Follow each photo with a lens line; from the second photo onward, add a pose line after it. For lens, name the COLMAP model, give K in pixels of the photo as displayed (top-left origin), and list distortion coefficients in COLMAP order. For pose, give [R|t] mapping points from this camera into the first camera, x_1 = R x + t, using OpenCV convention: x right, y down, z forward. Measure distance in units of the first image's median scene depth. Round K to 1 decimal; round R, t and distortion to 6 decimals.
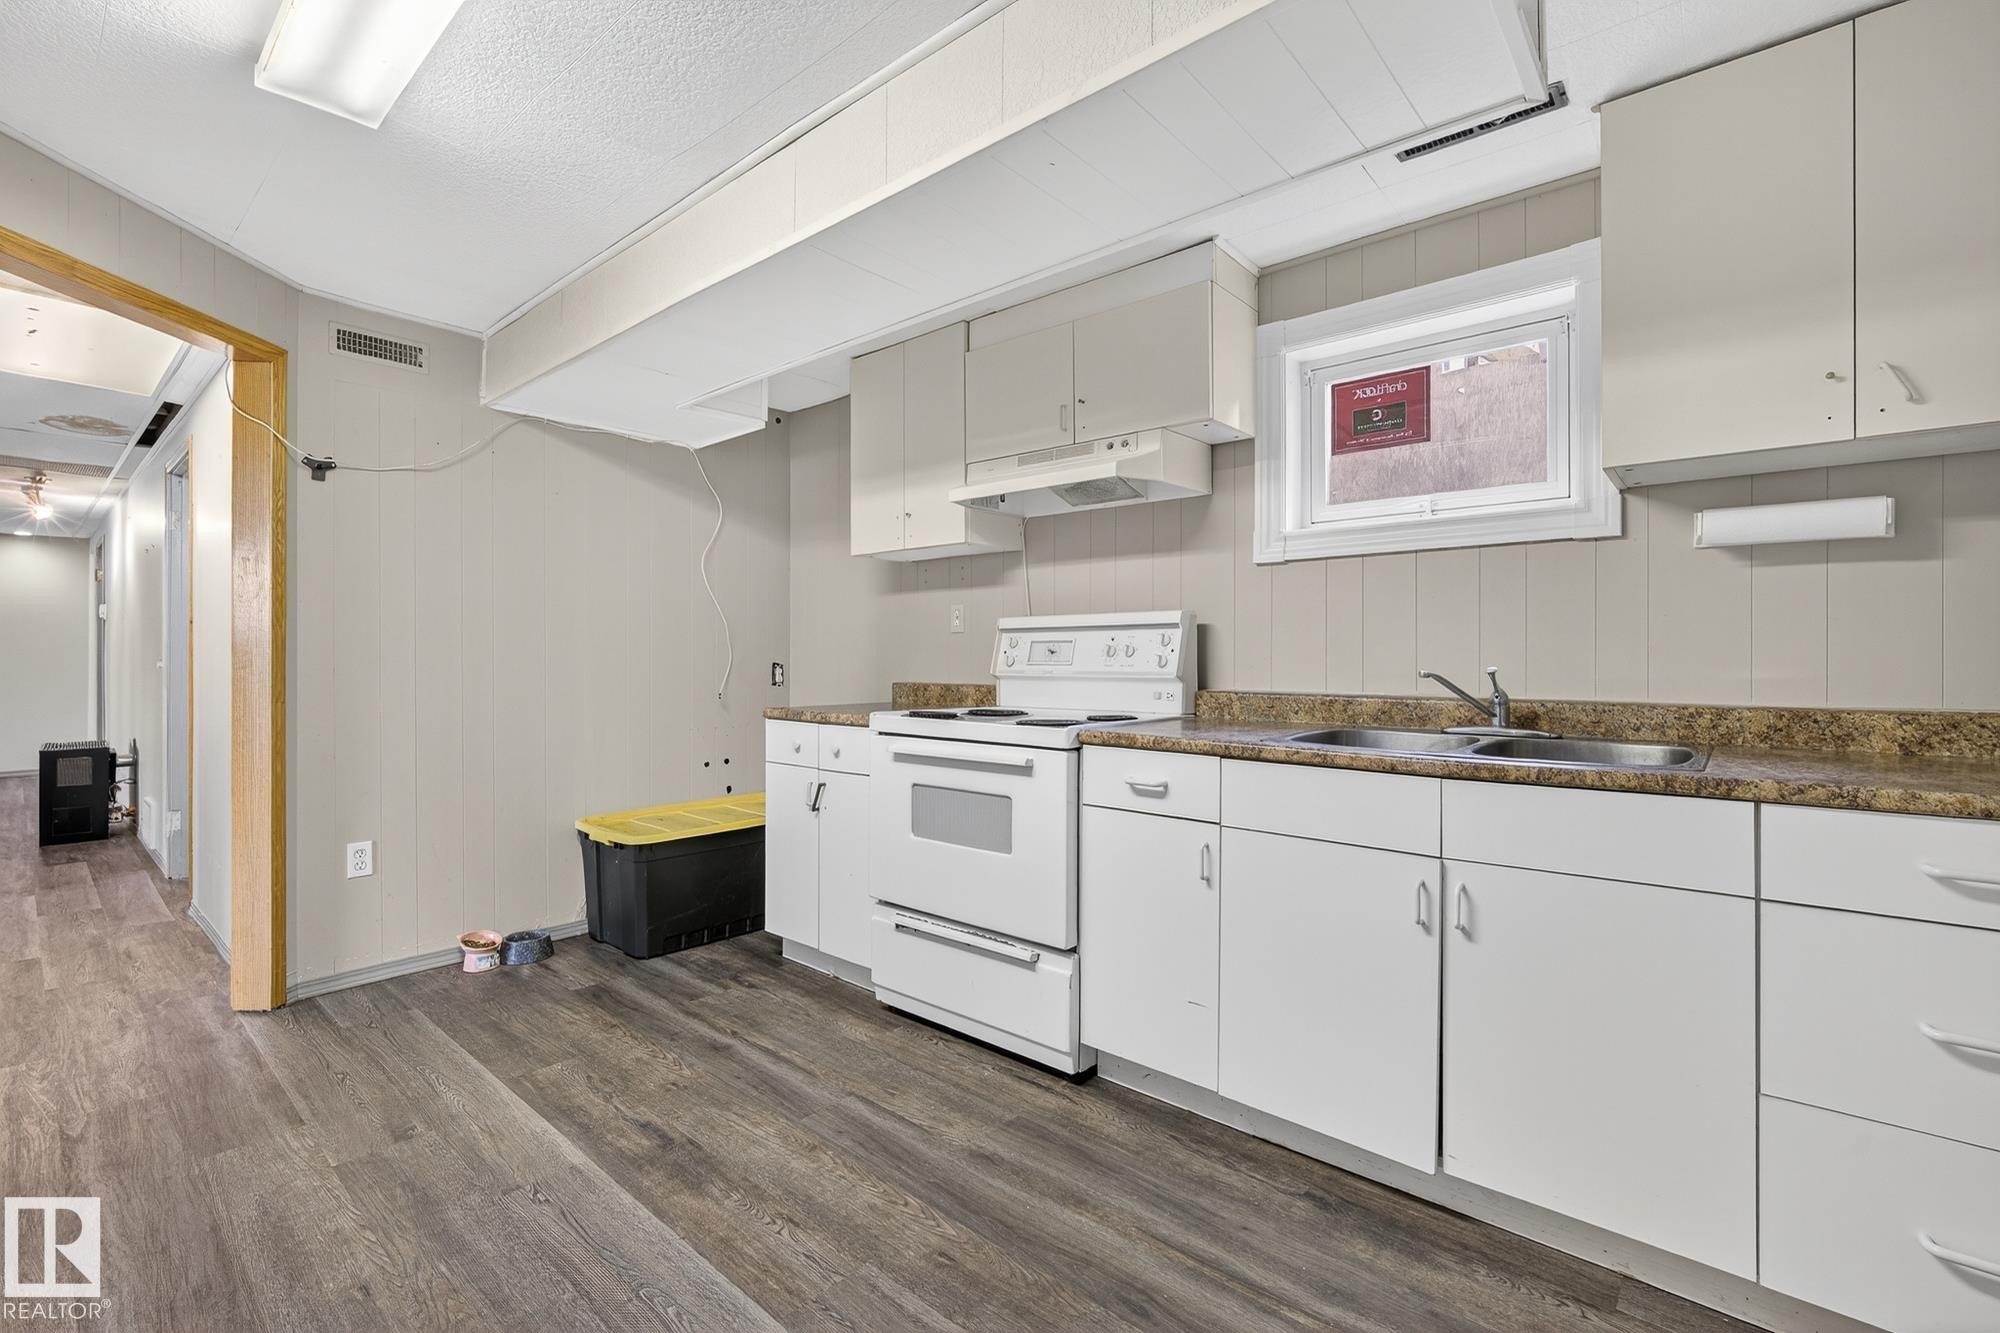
lens RADIAL K [[879.9, 0, 999.5], [0, 879.9, 660.2], [0, 0, 1]] dist [-0.008721, 0.000927]
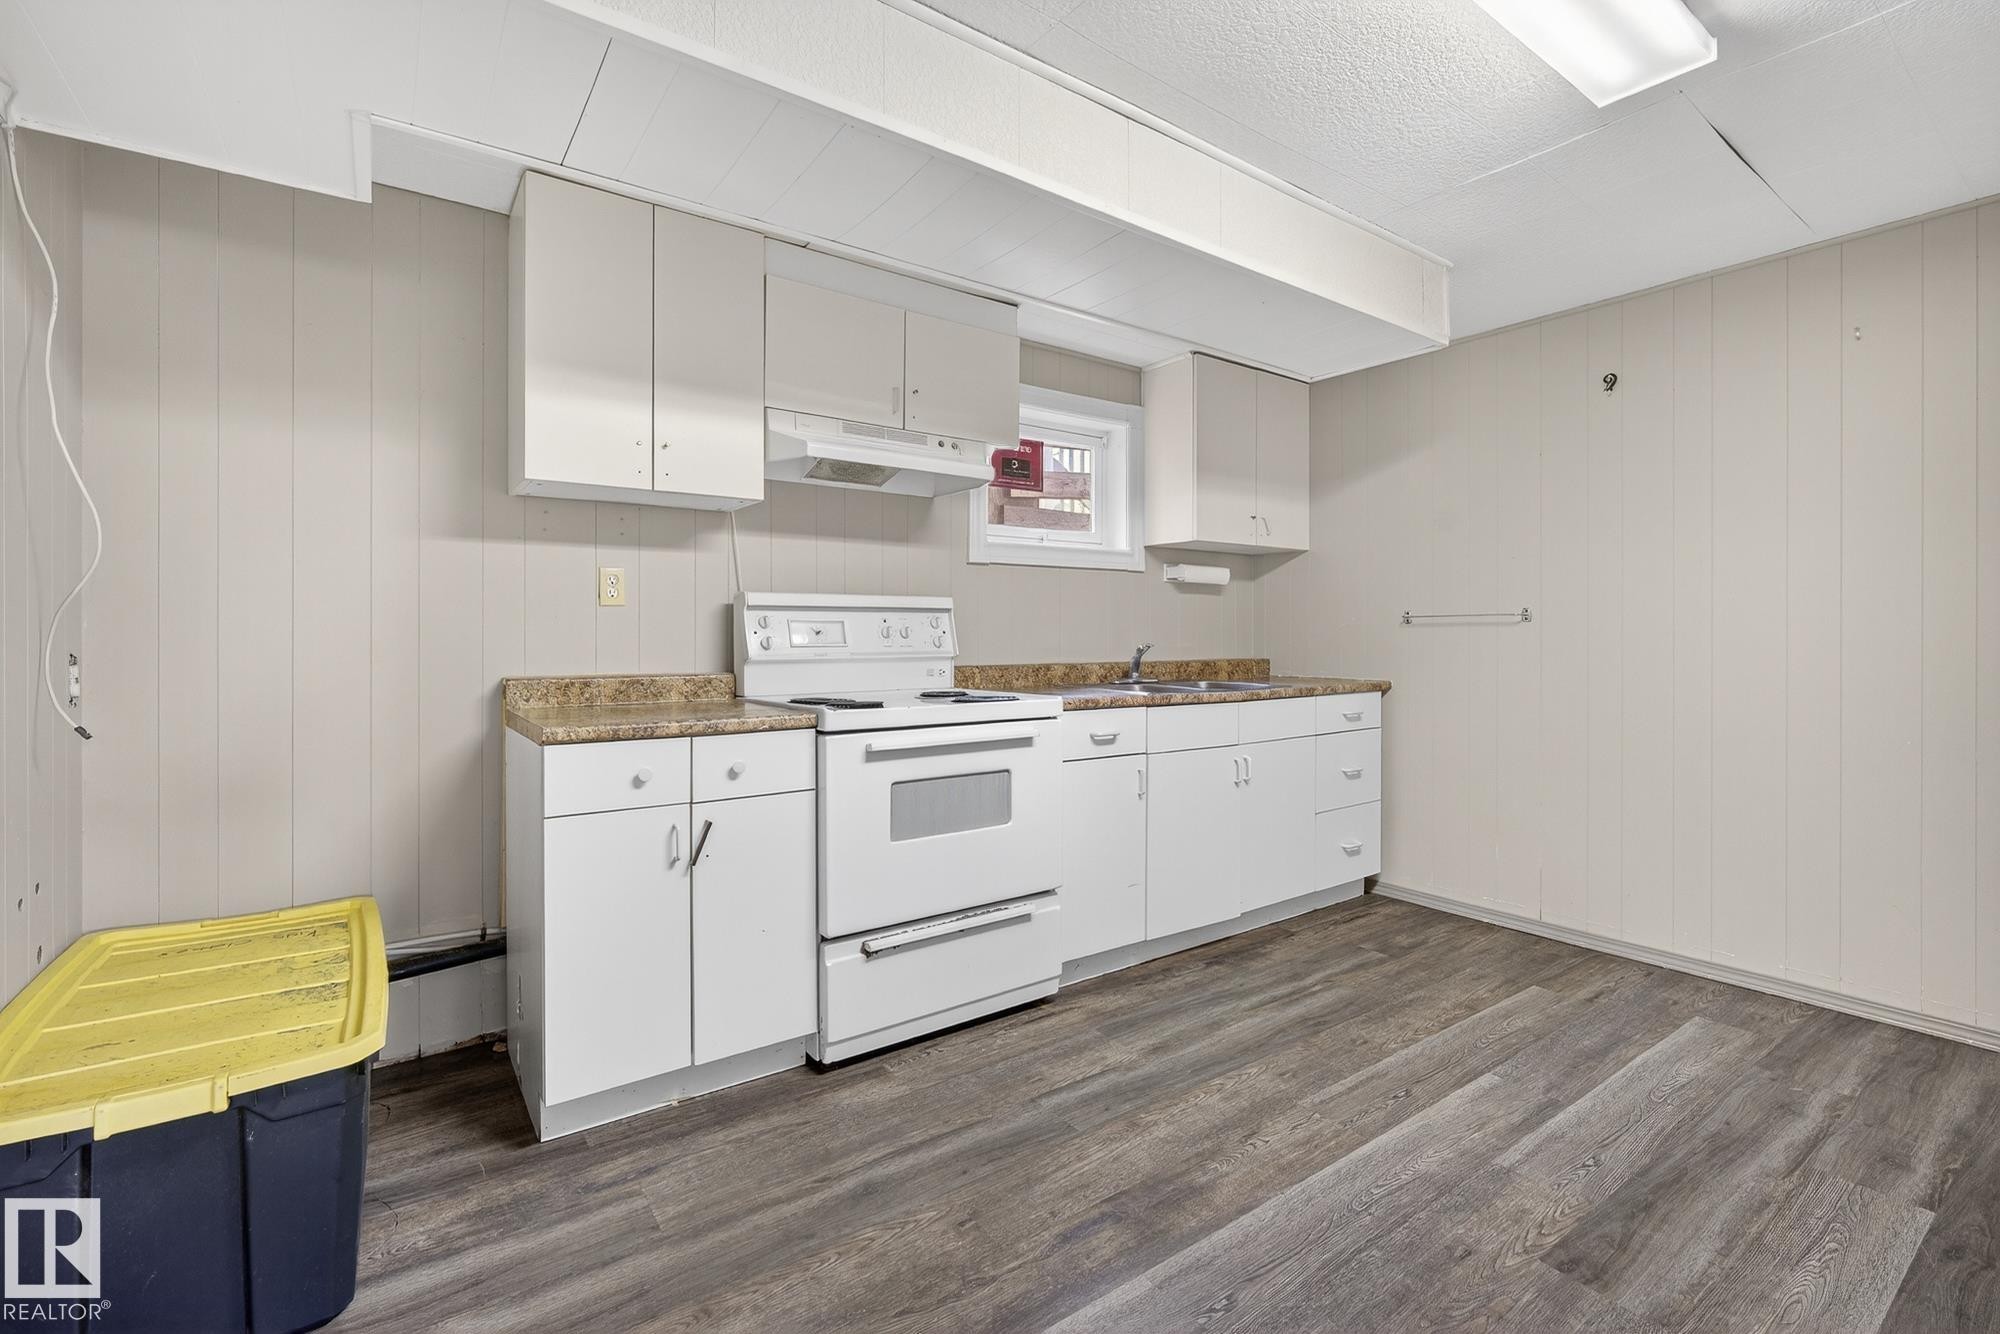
lens RADIAL K [[879.9, 0, 1004.3], [0, 879.9, 637.4], [0, 0, 1]] dist [-0.008721, 0.000927]
pose [[0.226223, -0.003392, 0.974070, -1.028082], [0.003352, 0.999991, 0.002704, -0.008018], [-0.974070, 0.002653, 0.226233, 0.762832]]
